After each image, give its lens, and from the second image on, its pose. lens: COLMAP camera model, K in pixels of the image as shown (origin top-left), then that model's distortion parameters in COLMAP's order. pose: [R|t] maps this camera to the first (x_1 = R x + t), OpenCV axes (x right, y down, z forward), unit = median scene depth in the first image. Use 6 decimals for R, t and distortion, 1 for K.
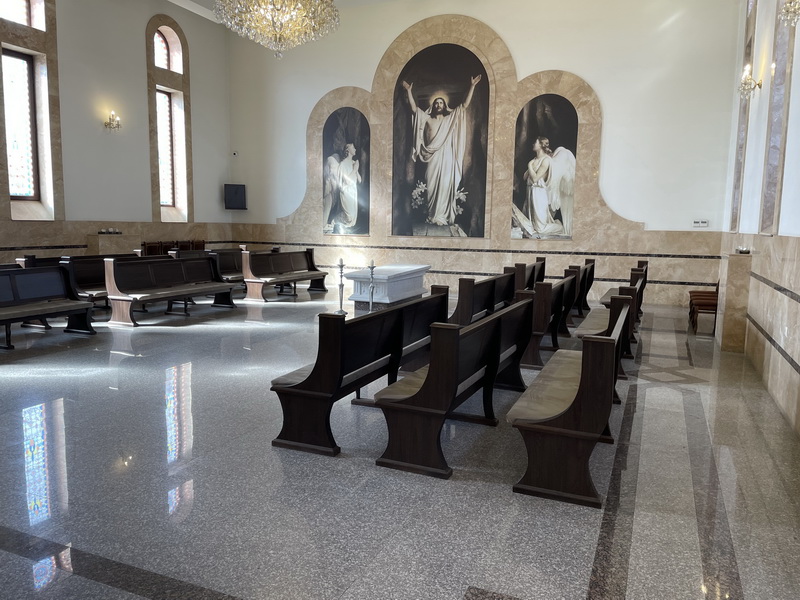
lens RADIAL K [[614.2, 0, 398.7], [0, 614.2, 300.0], [0, 0, 1]] dist [0.074323, -0.089639]
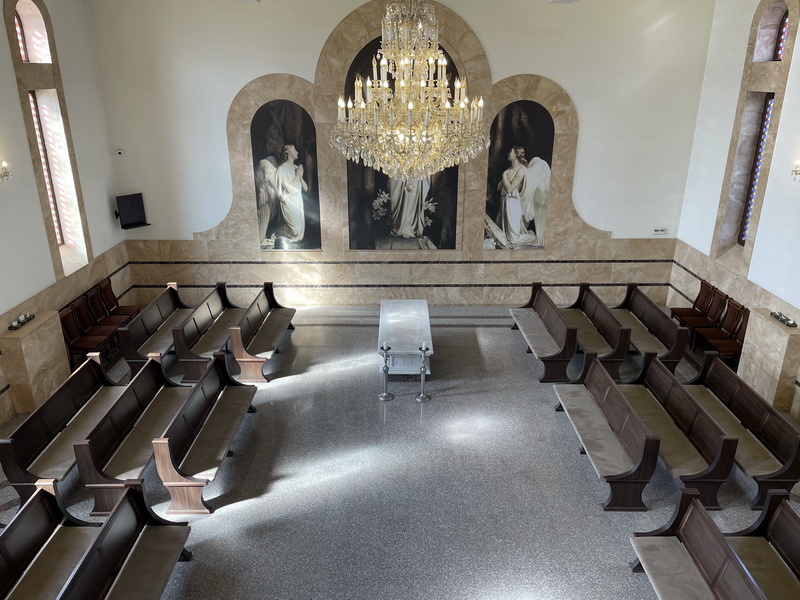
lens RADIAL K [[614.2, 0, 401.8], [0, 614.2, 299.7], [0, 0, 1]] dist [0.074323, -0.089639]
pose [[0.915037, -0.155529, 0.372181, -0.304408], [0.063486, 0.966707, 0.247887, -0.267957], [-0.398343, -0.203197, 0.894446, 0.166110]]
